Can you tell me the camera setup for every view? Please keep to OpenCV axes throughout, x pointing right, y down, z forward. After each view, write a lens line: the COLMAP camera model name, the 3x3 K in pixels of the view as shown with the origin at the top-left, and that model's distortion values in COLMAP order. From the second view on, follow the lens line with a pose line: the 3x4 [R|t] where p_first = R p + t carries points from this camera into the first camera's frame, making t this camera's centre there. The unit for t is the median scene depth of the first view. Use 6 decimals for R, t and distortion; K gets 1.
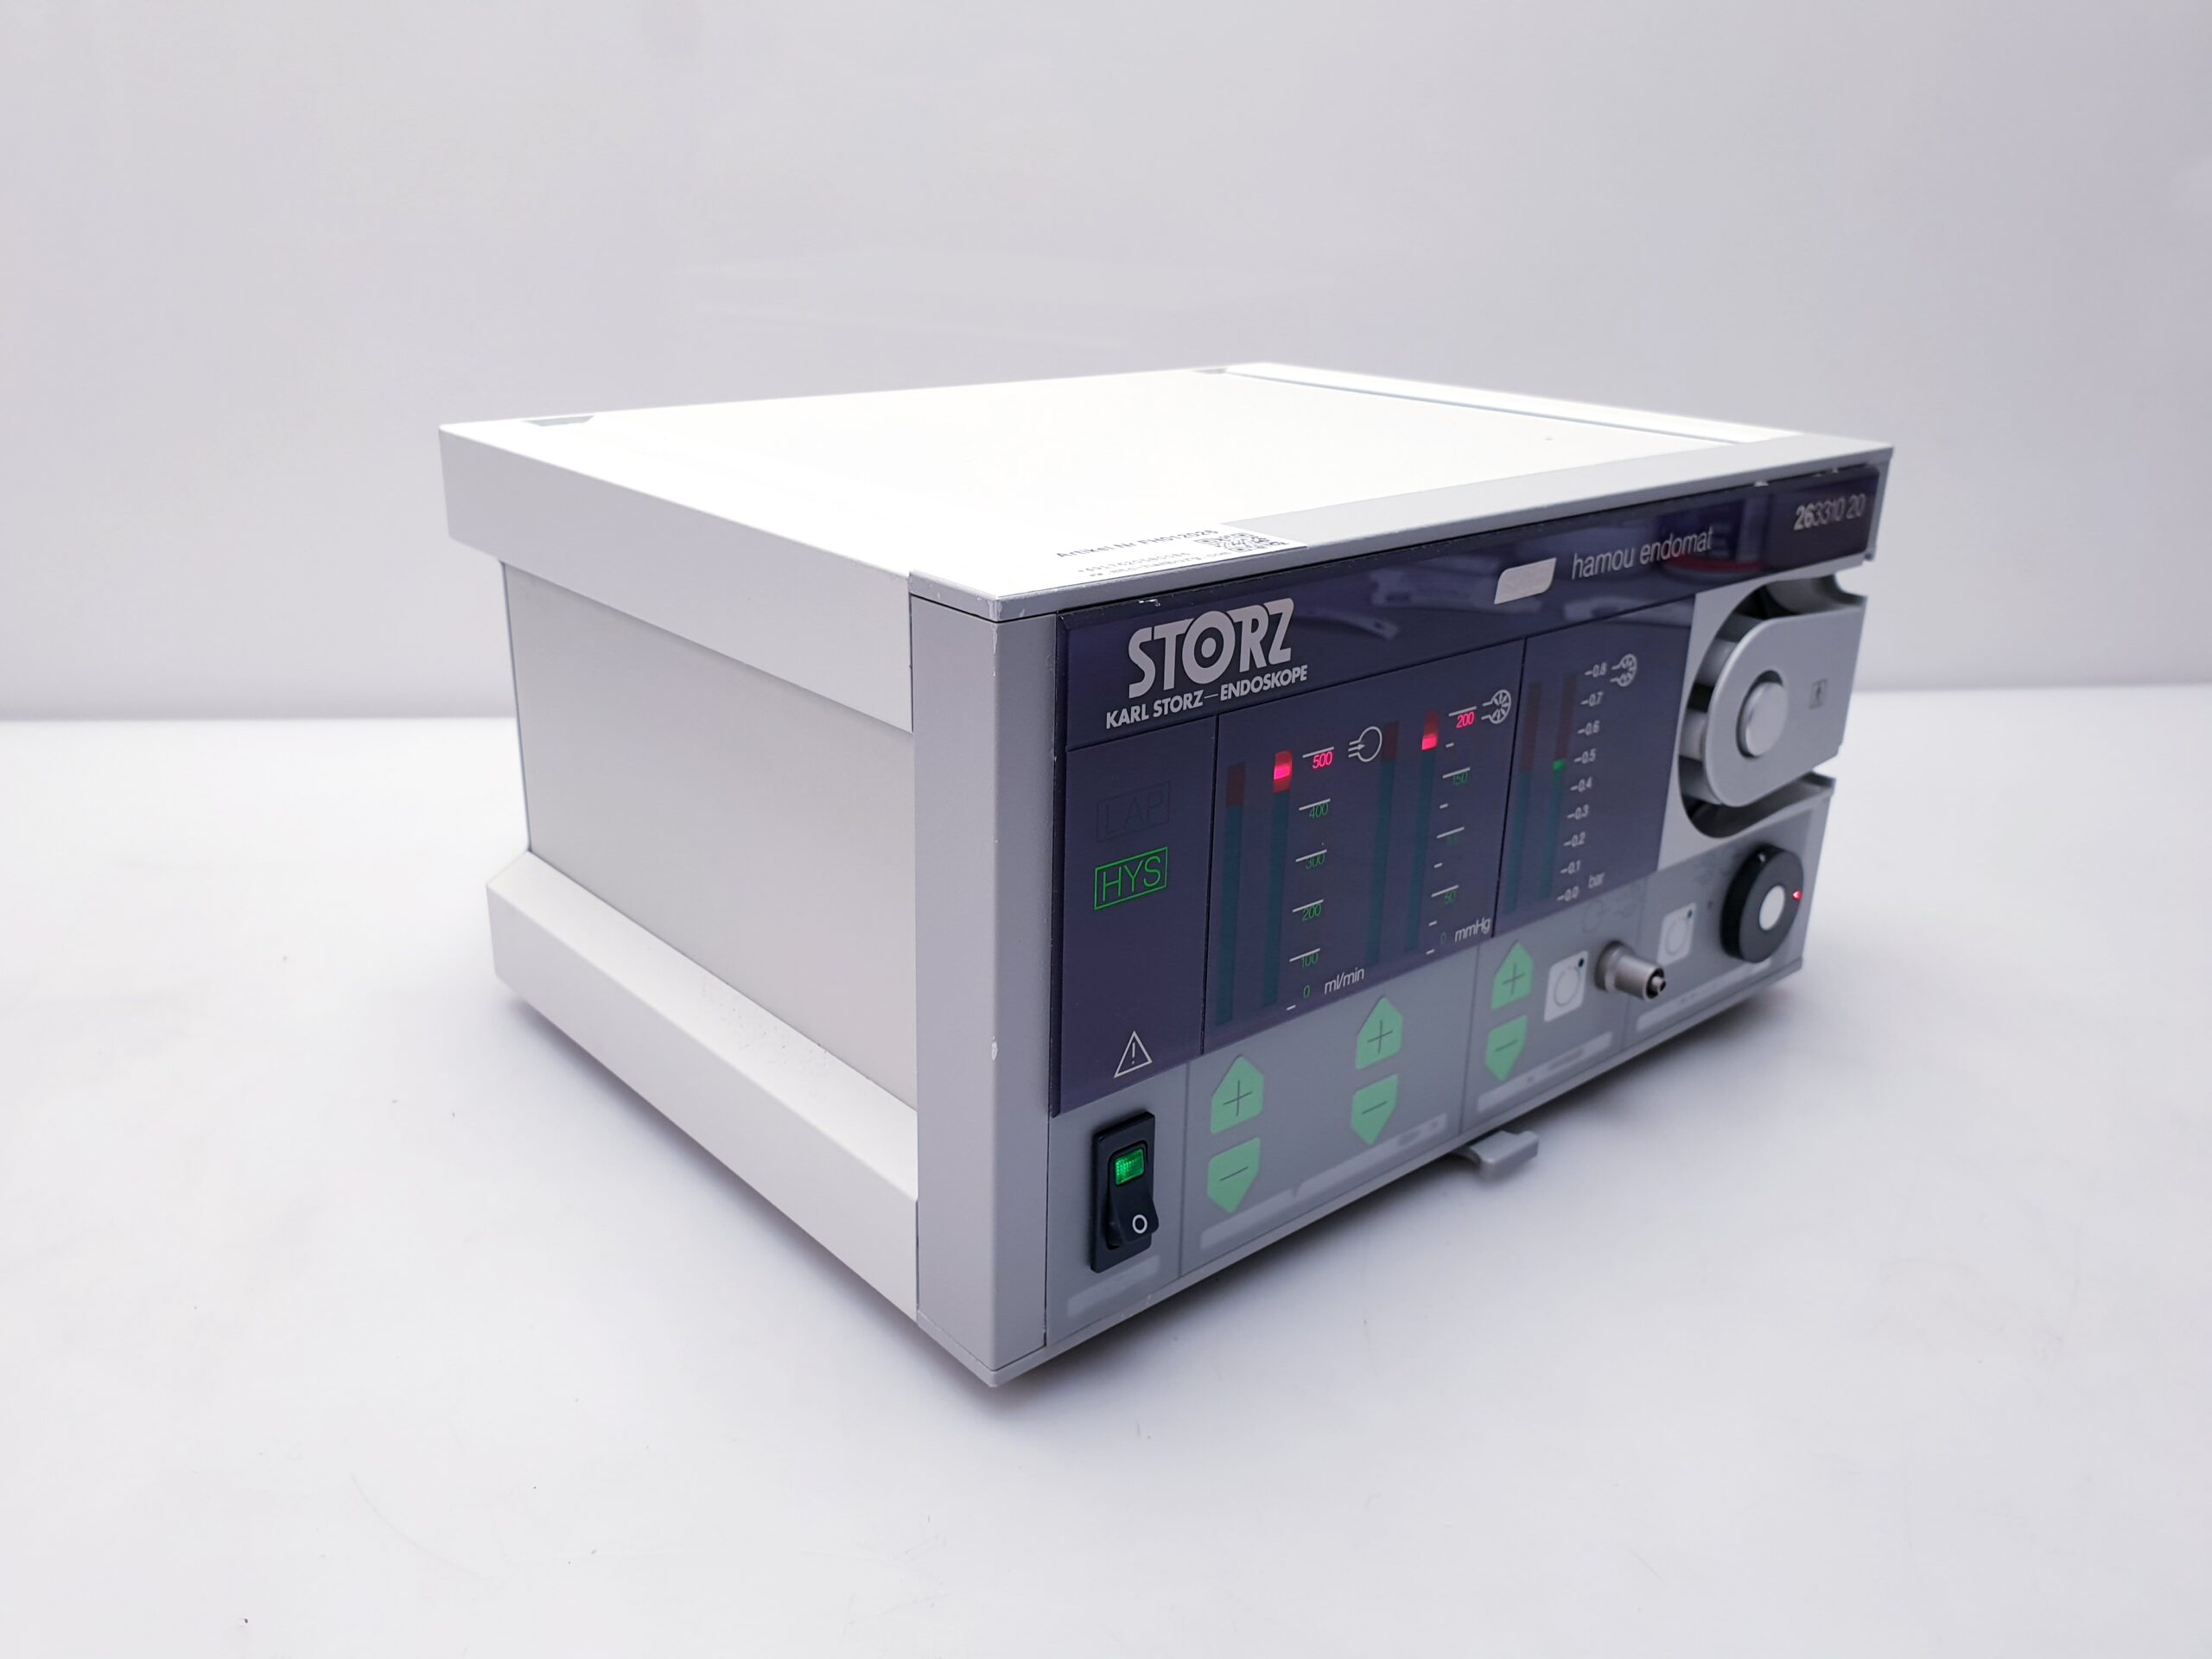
lens RADIAL K [[1765.6, 0, 1121.8], [0, 1765.6, 836.1], [0, 0, 1]] dist [0.149490, -0.521294]
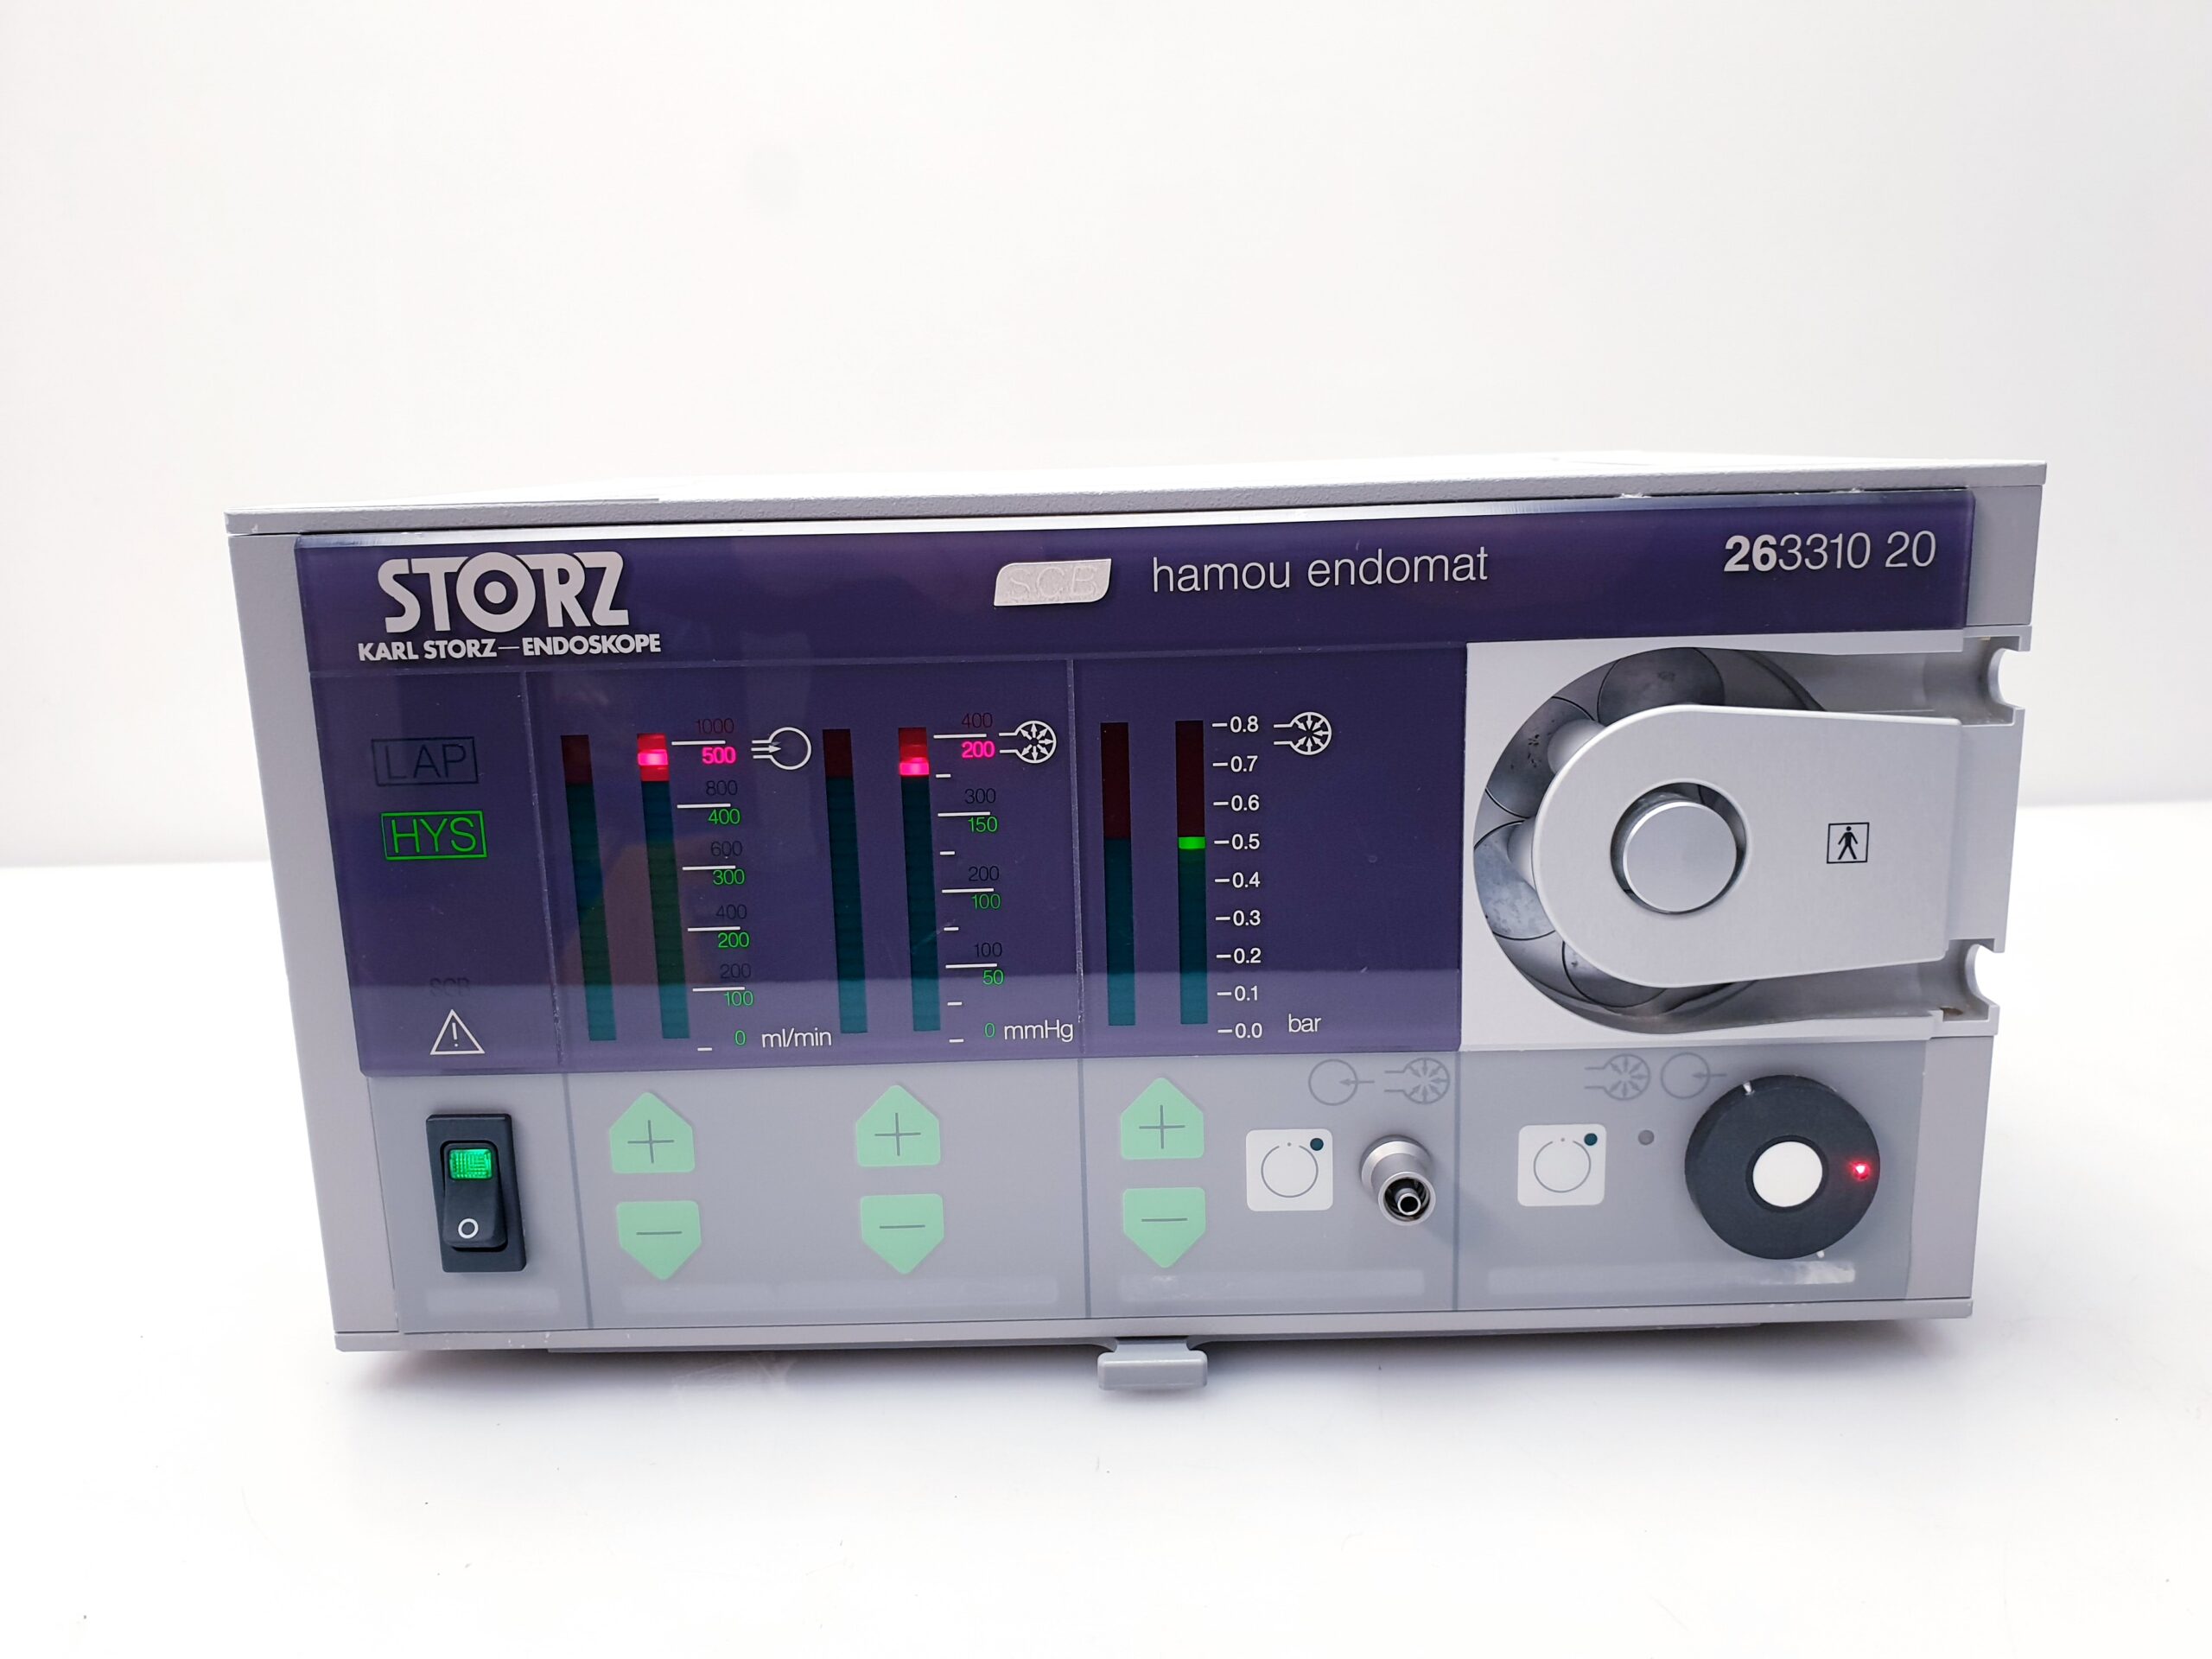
lens RADIAL K [[1765.6, 0, 1121.8], [0, 1765.6, 836.1], [0, 0, 1]] dist [0.149490, -0.521294]
pose [[0.749860, 0.101898, -0.653702, 0.870078], [-0.194995, 0.978217, -0.071197, 0.019600], [0.632208, 0.180857, 0.753395, 0.499724]]
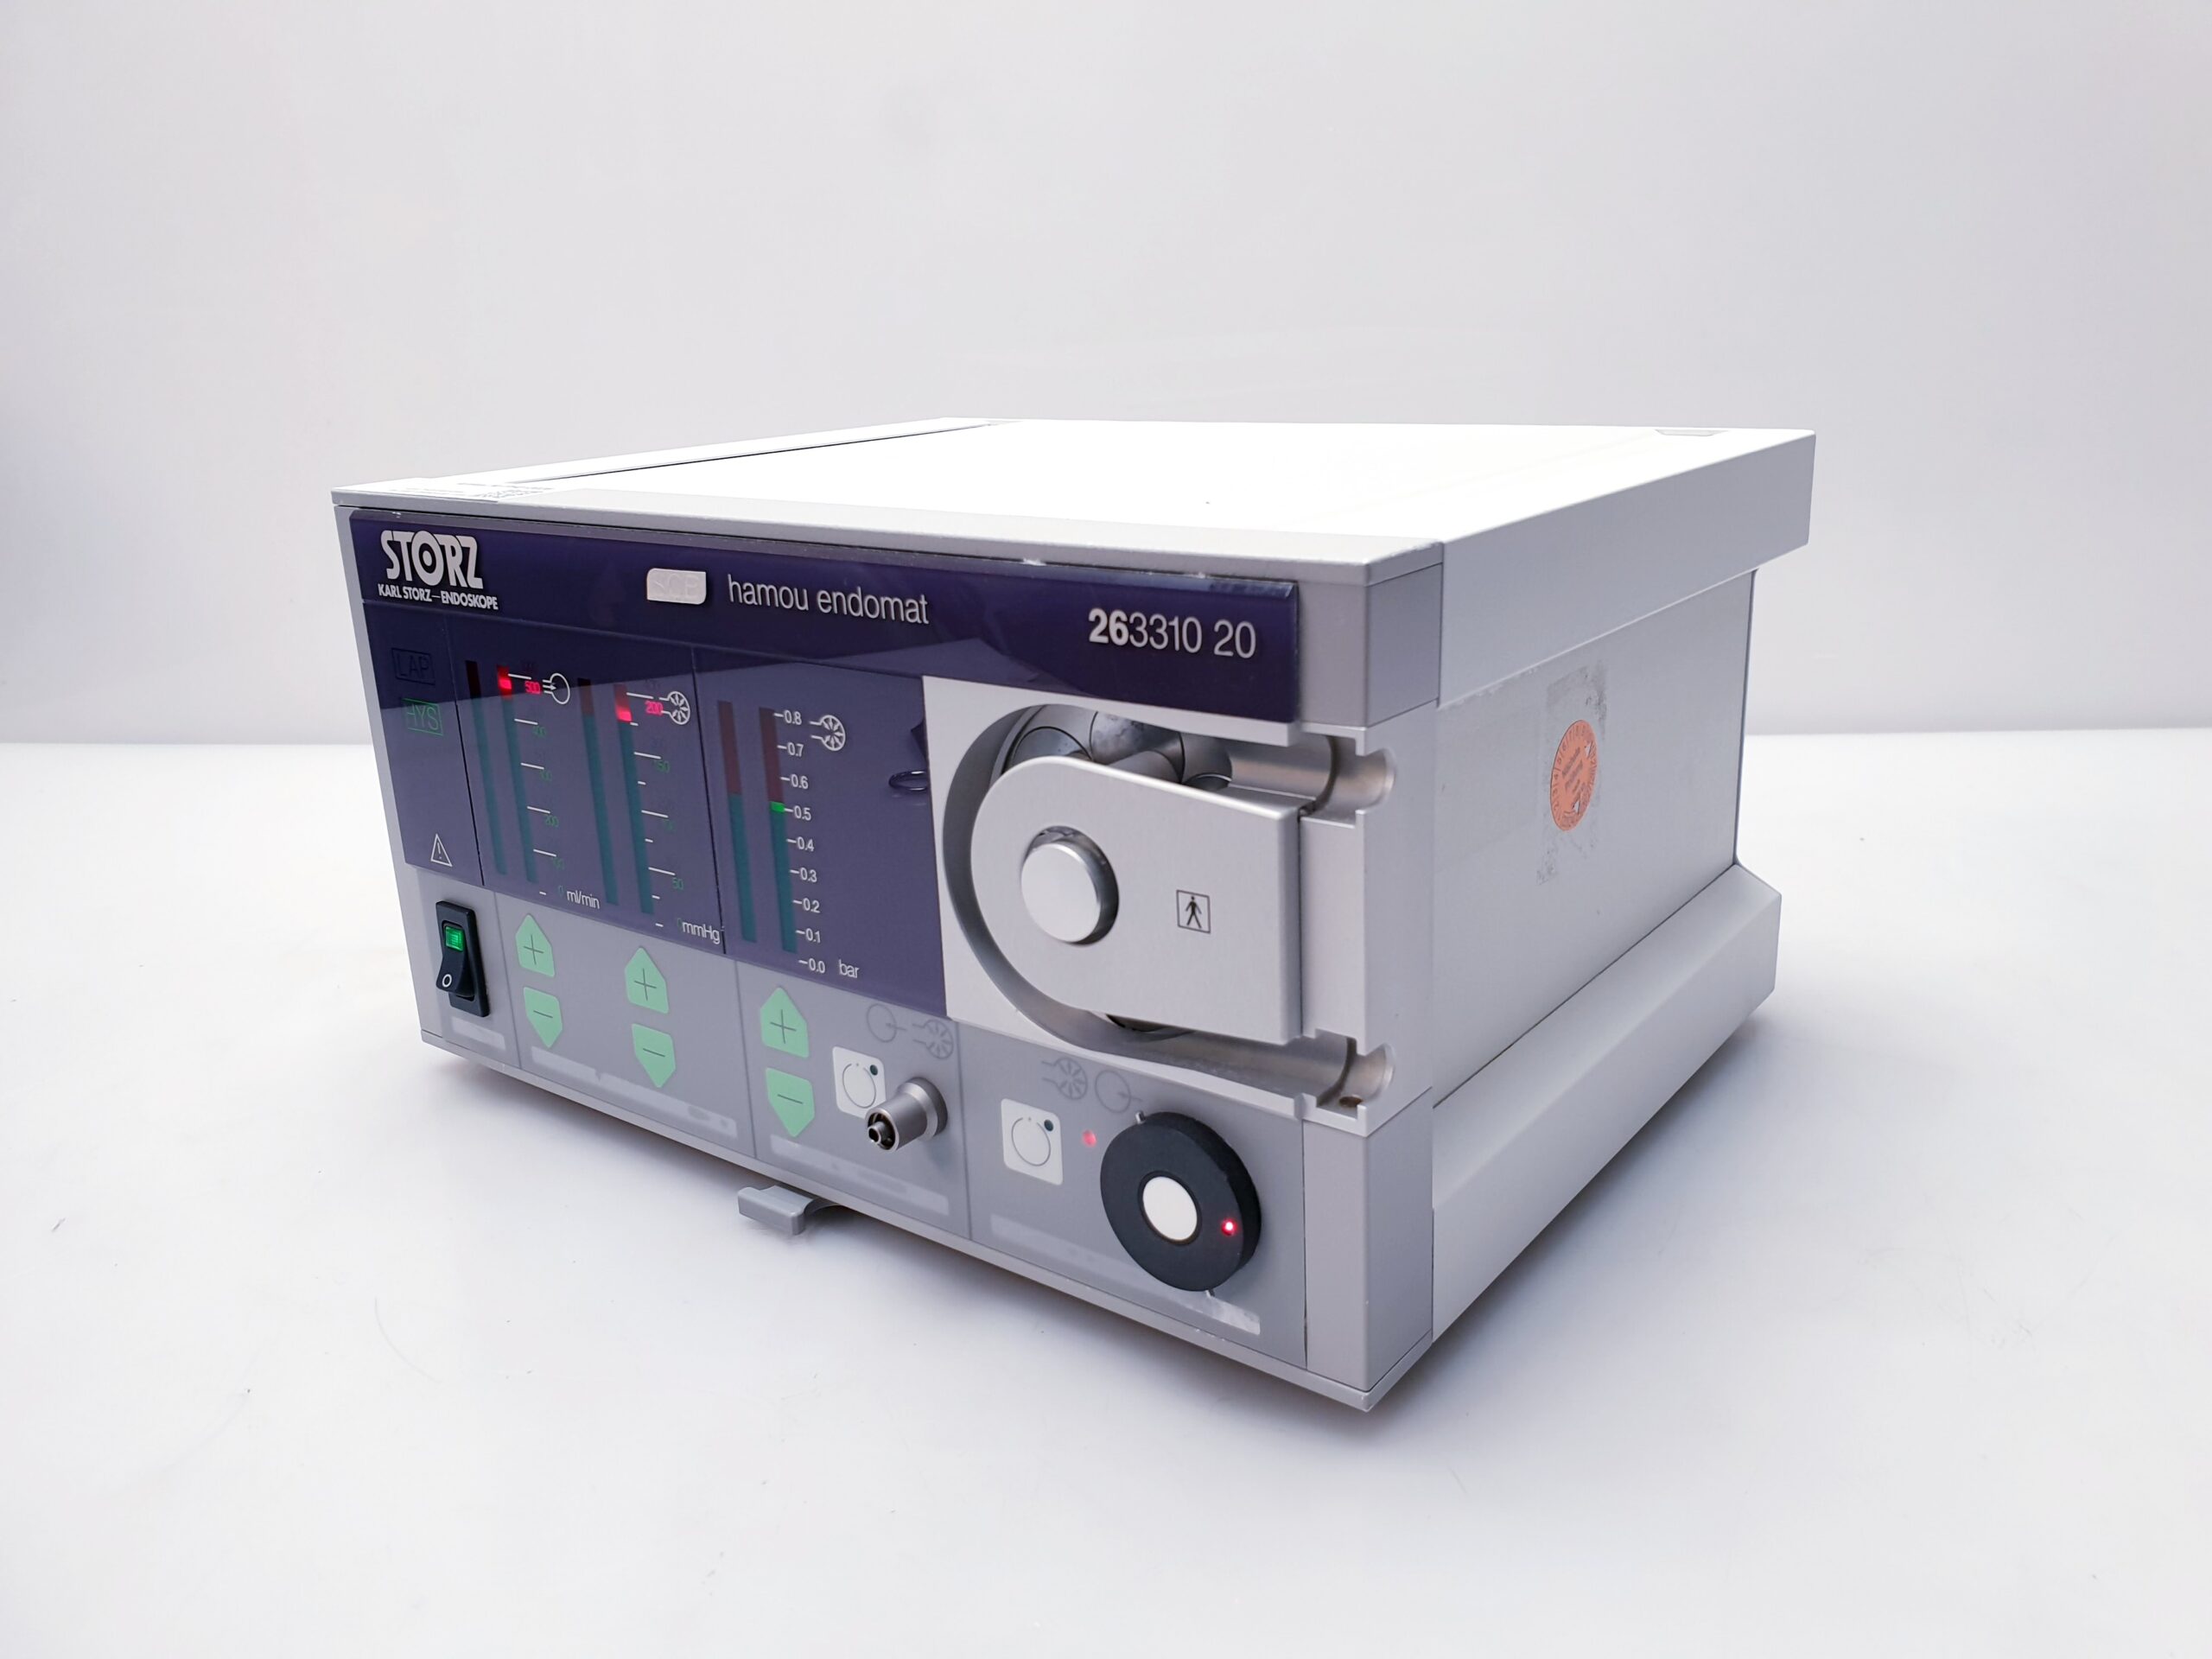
lens RADIAL K [[1765.6, 0, 1121.8], [0, 1765.6, 836.1], [0, 0, 1]] dist [0.149490, -0.521294]
pose [[0.203043, 0.260483, -0.943887, 1.417727], [-0.312250, 0.930863, 0.189719, -0.315424], [0.928048, 0.256208, 0.270341, 1.116842]]
